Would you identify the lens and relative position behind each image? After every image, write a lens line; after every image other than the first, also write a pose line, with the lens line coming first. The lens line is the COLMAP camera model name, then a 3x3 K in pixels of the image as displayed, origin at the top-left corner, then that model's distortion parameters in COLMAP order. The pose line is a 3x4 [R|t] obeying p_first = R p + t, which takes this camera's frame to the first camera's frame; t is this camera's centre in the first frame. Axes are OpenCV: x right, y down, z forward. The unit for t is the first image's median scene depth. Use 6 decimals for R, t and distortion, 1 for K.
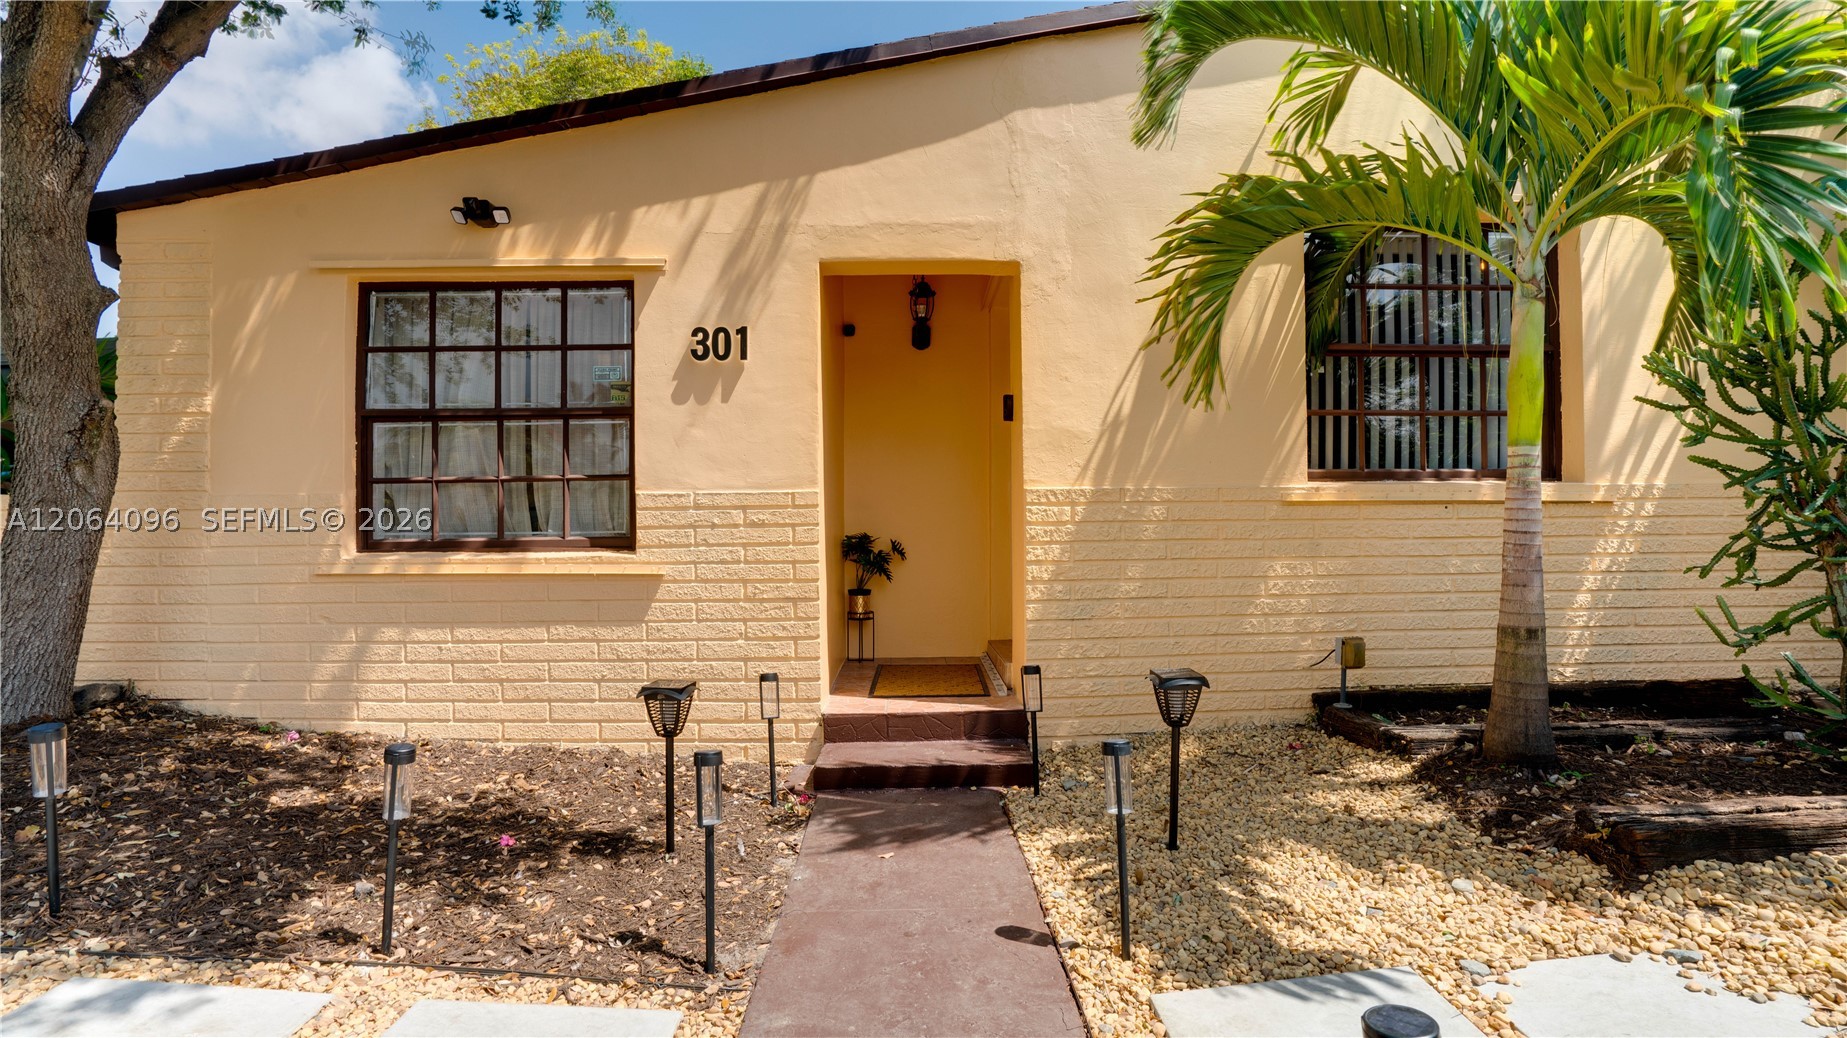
lens RADIAL K [[1009.0, 0, 923.5], [0, 1009.0, 519.0], [0, 0, 1]] dist [-0.038315, 0.035615]
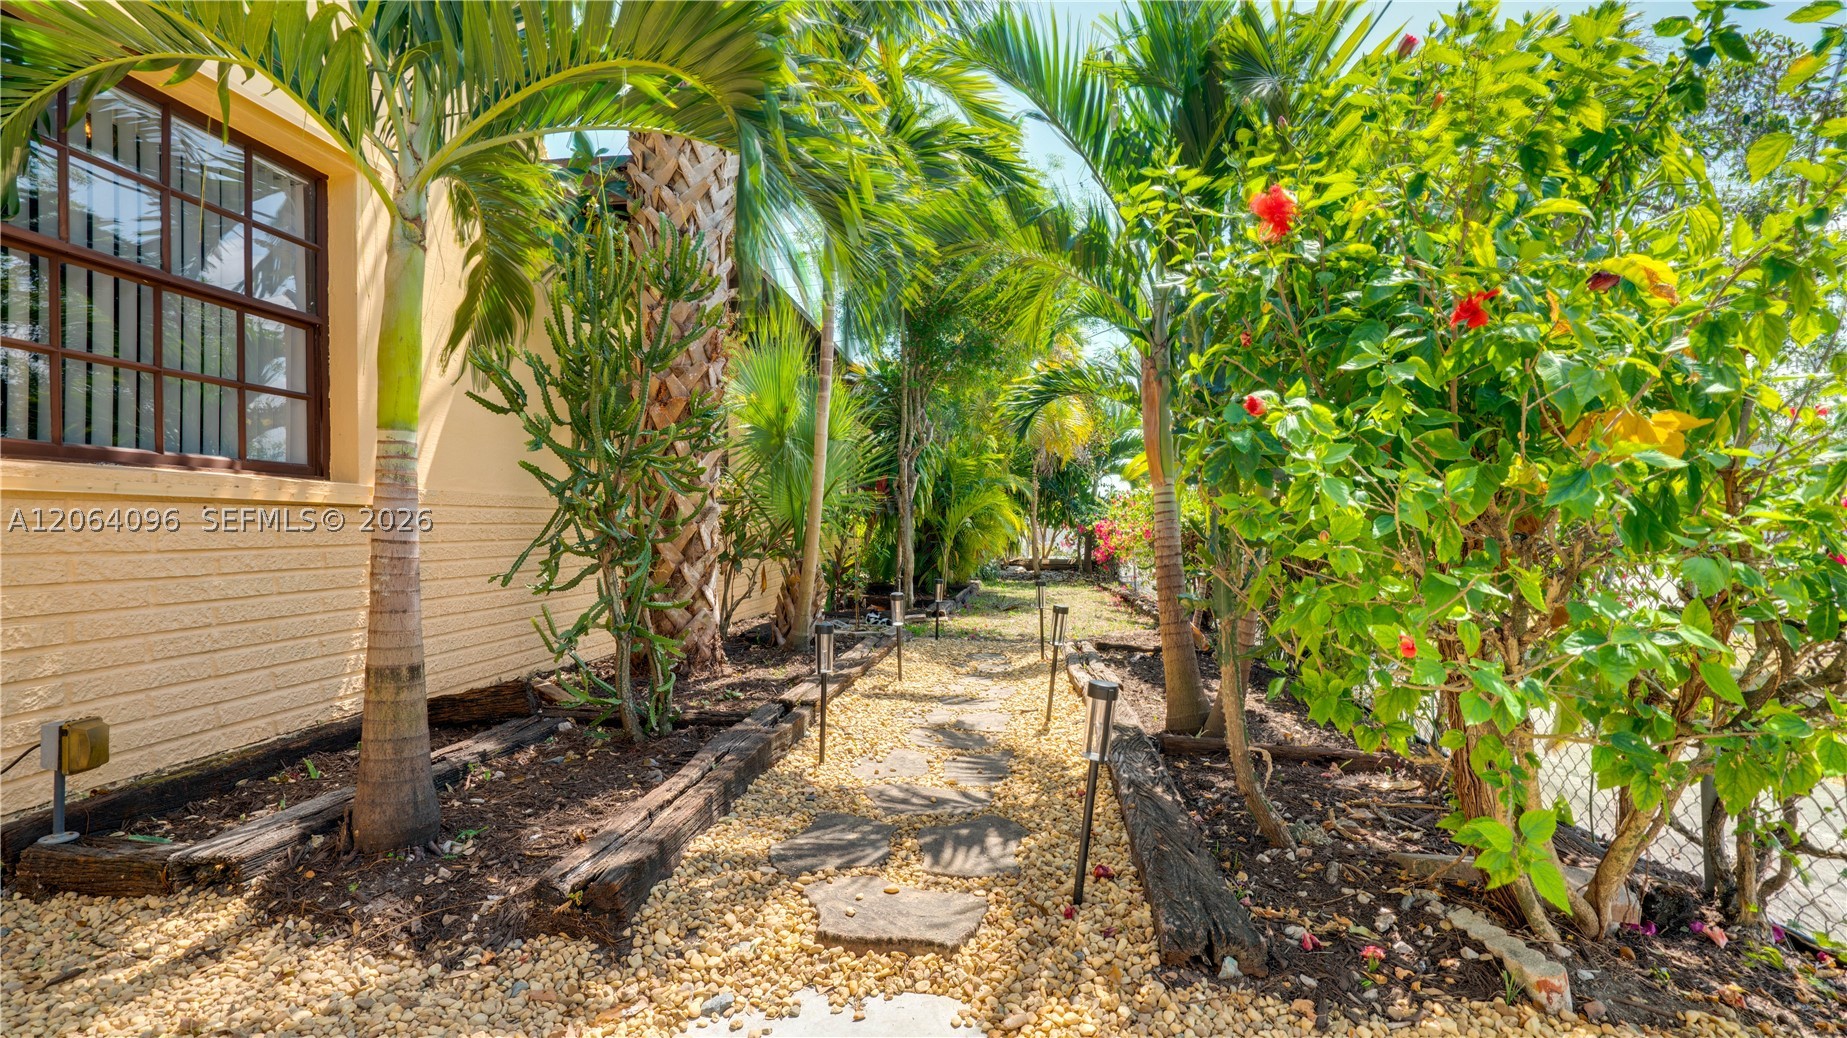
lens RADIAL K [[864.5, 0, 927.5], [0, 864.5, 530.1], [0, 0, 1]] dist [-0.052012, 0.018954]
pose [[0.156078, 0.002763, 0.987741, 0.014038], [-0.008241, 0.999965, -0.001495, 0.001536], [-0.987710, -0.007906, 0.156095, 0.477346]]
